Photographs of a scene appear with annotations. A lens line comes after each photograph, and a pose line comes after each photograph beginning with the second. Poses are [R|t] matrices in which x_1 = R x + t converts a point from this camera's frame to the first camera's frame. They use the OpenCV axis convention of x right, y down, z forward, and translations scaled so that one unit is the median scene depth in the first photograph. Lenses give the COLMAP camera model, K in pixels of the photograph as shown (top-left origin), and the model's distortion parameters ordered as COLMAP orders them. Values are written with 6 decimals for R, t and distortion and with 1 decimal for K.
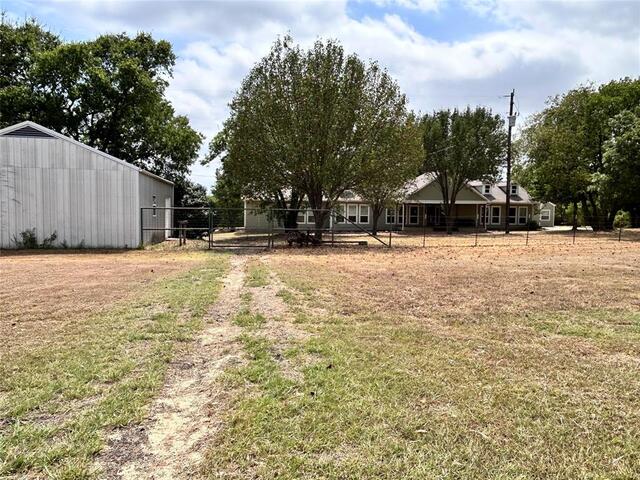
lens RADIAL K [[447.4, 0, 320.1], [0, 447.4, 241.1], [0, 0, 1]] dist [-0.007759, -0.001818]
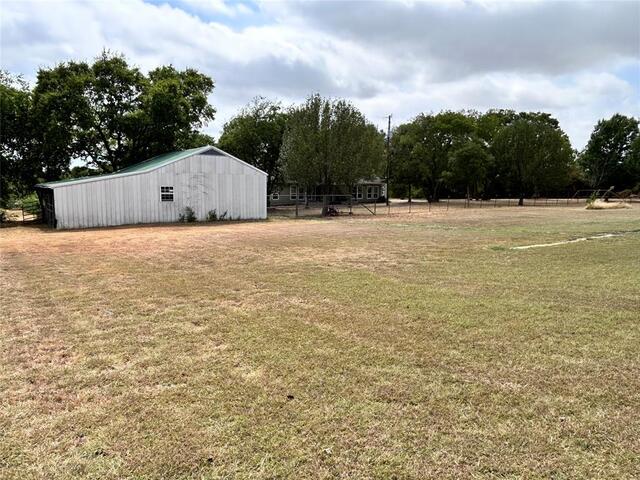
lens RADIAL K [[447.4, 0, 319.9], [0, 447.4, 240.2], [0, 0, 1]] dist [-0.007759, -0.001818]
pose [[0.905015, -0.054919, 0.421820, -0.982734], [0.029973, 0.997399, 0.065551, -0.010372], [-0.424322, -0.046681, 0.904307, -0.698698]]
